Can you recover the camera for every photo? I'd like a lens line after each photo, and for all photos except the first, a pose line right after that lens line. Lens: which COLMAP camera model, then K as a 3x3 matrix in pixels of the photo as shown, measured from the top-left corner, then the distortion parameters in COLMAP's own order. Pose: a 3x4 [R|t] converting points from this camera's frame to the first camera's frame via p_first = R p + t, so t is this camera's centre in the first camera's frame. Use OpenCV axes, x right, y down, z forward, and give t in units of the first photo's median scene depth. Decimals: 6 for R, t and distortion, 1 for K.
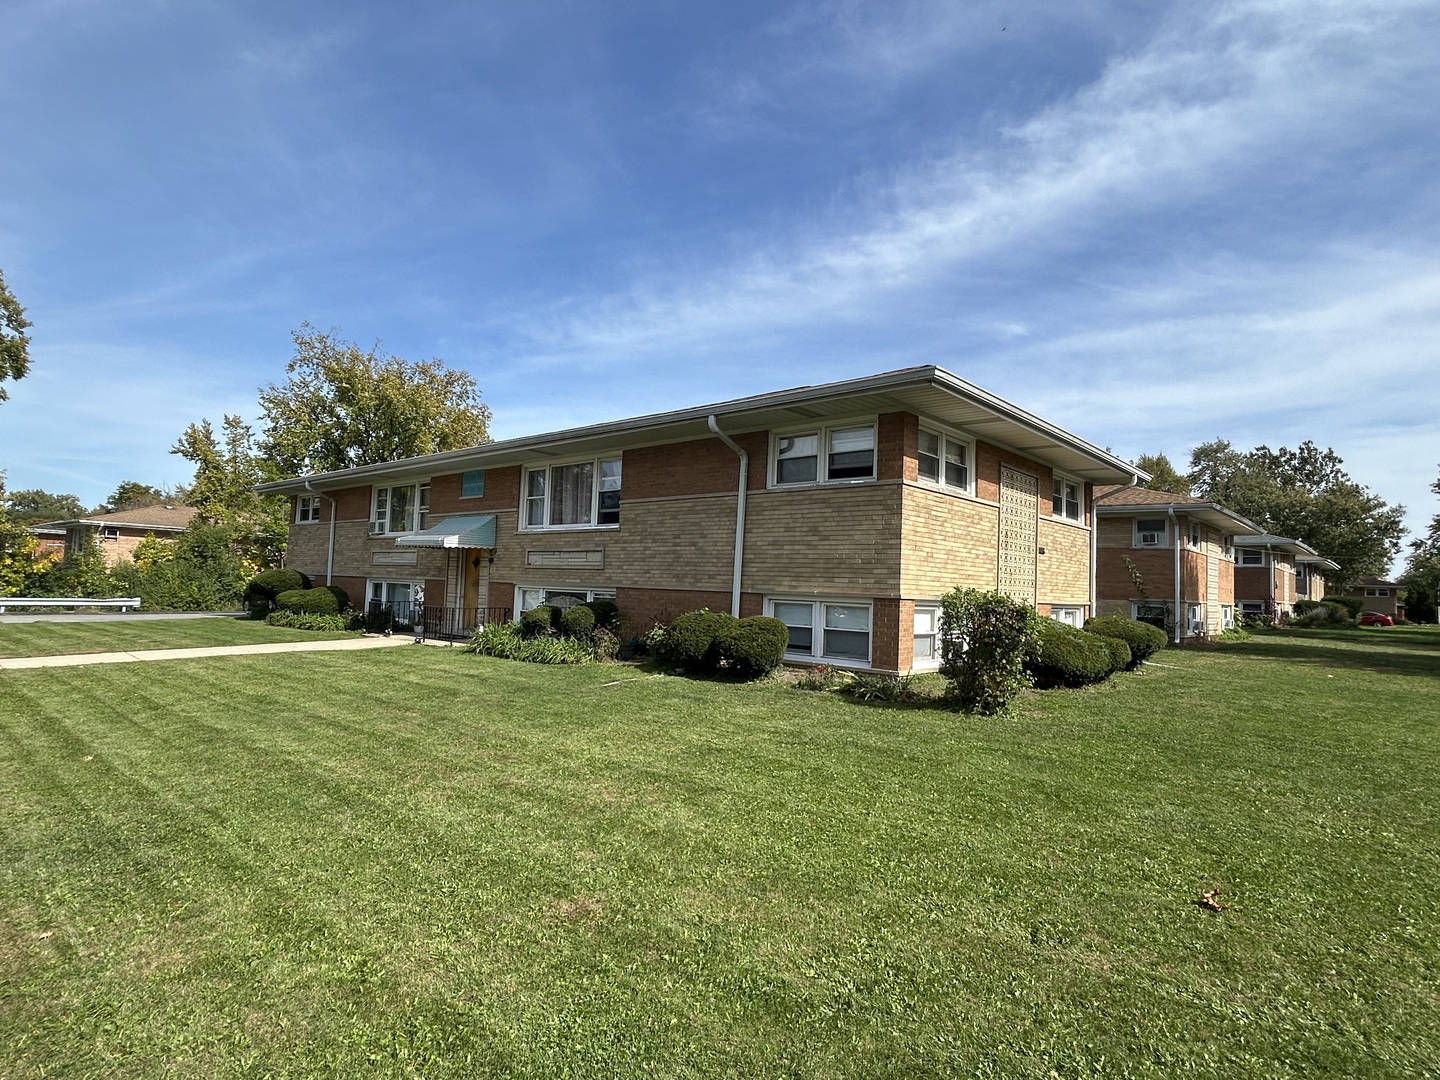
lens RADIAL K [[765.2, 0, 725.6], [0, 765.2, 503.0], [0, 0, 1]] dist [-0.004986, 0.003611]
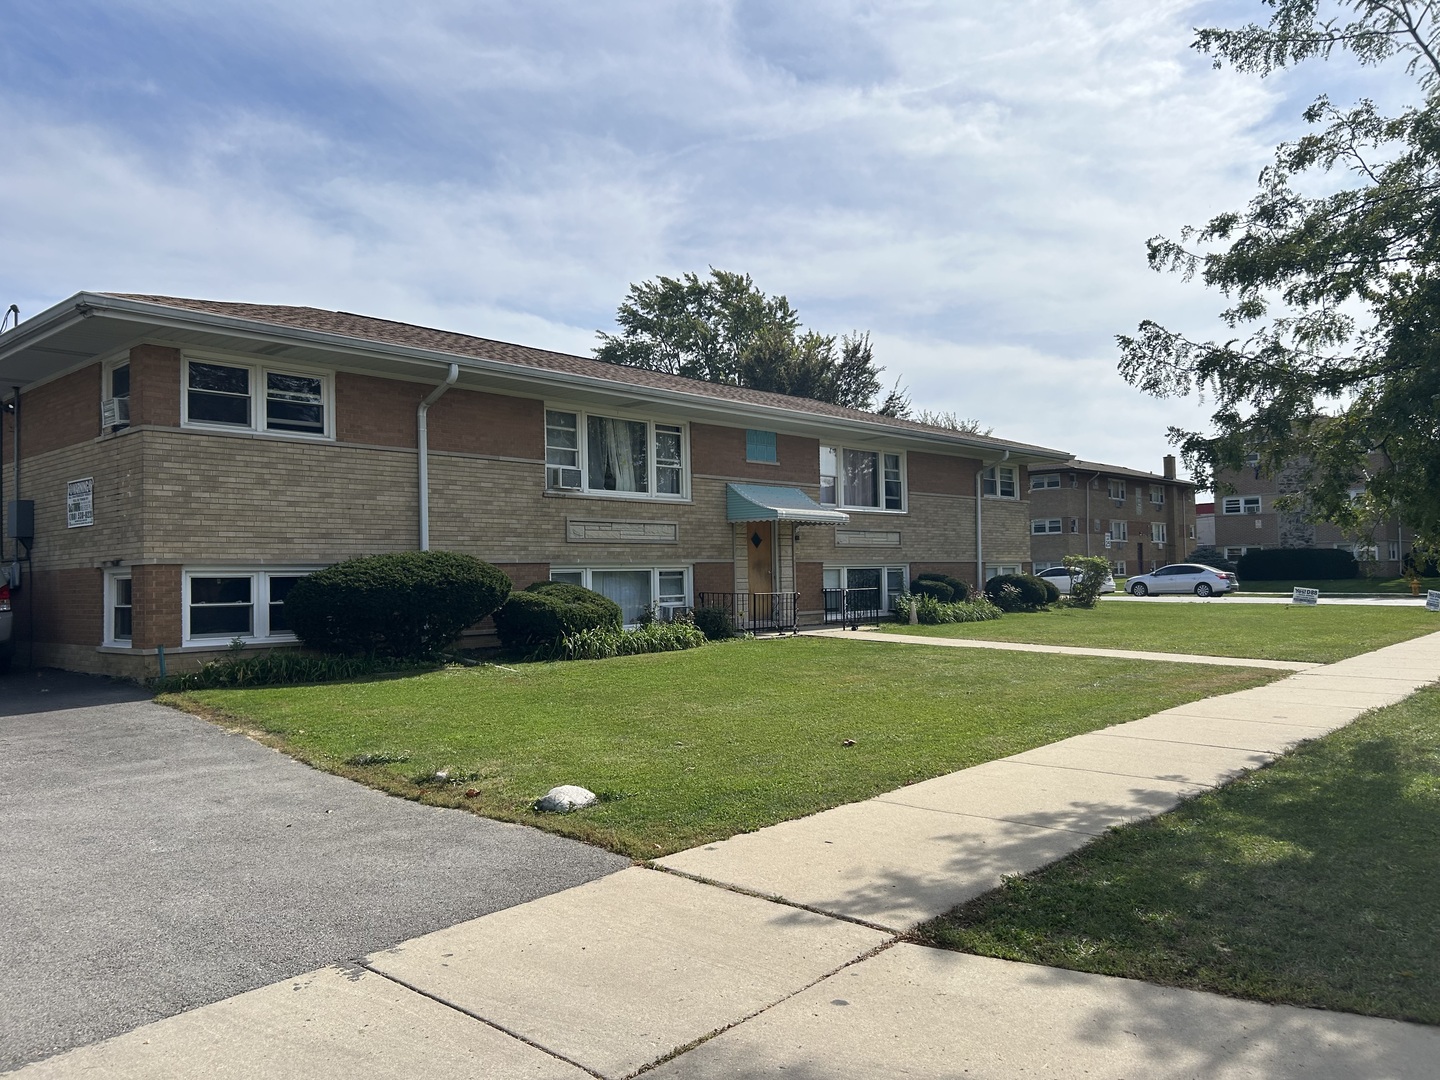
lens RADIAL K [[1103.1, 0, 723.1], [0, 1103.1, 539.3], [0, 0, 1]] dist [0.052191, -0.032175]
pose [[0.008313, 0.002549, 0.999962, -1.774924], [-0.086937, 0.996212, -0.001817, 0.094898], [-0.996179, -0.086919, 0.008503, 1.189339]]
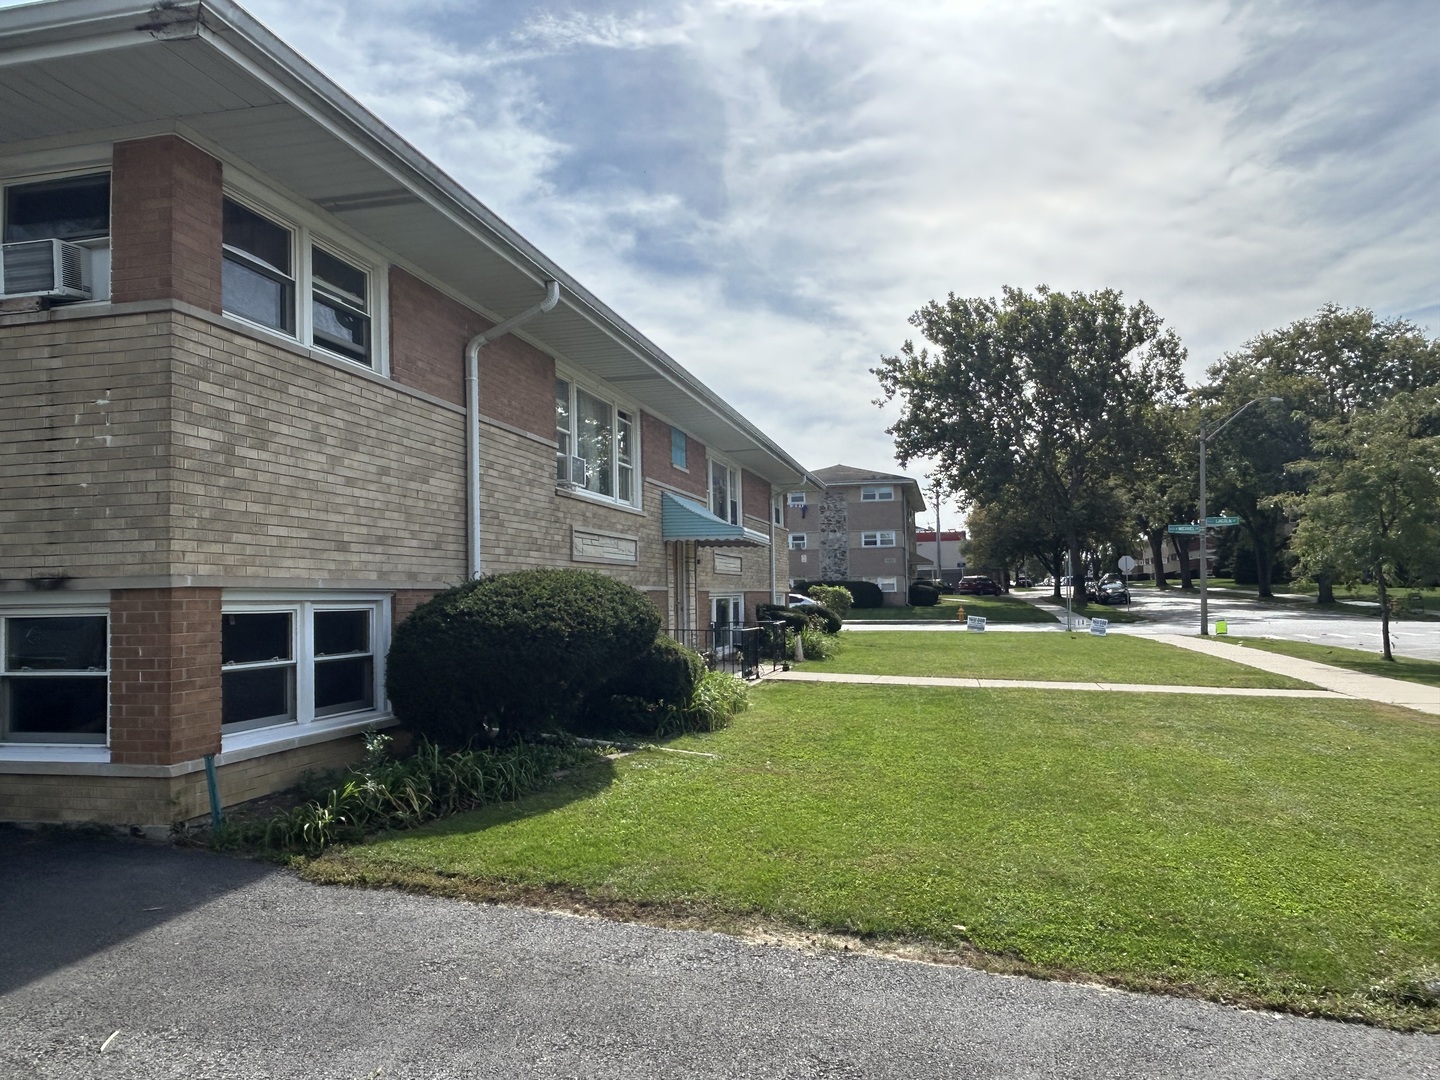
lens RADIAL K [[1062.9, 0, 714.7], [0, 1062.9, 541.7], [0, 0, 1]] dist [0.007188, -0.002069]
pose [[-0.477077, 0.019979, 0.878635, -1.371182], [-0.092508, 0.993046, -0.072810, 0.143635], [-0.873979, -0.116017, -0.471911, 1.641595]]
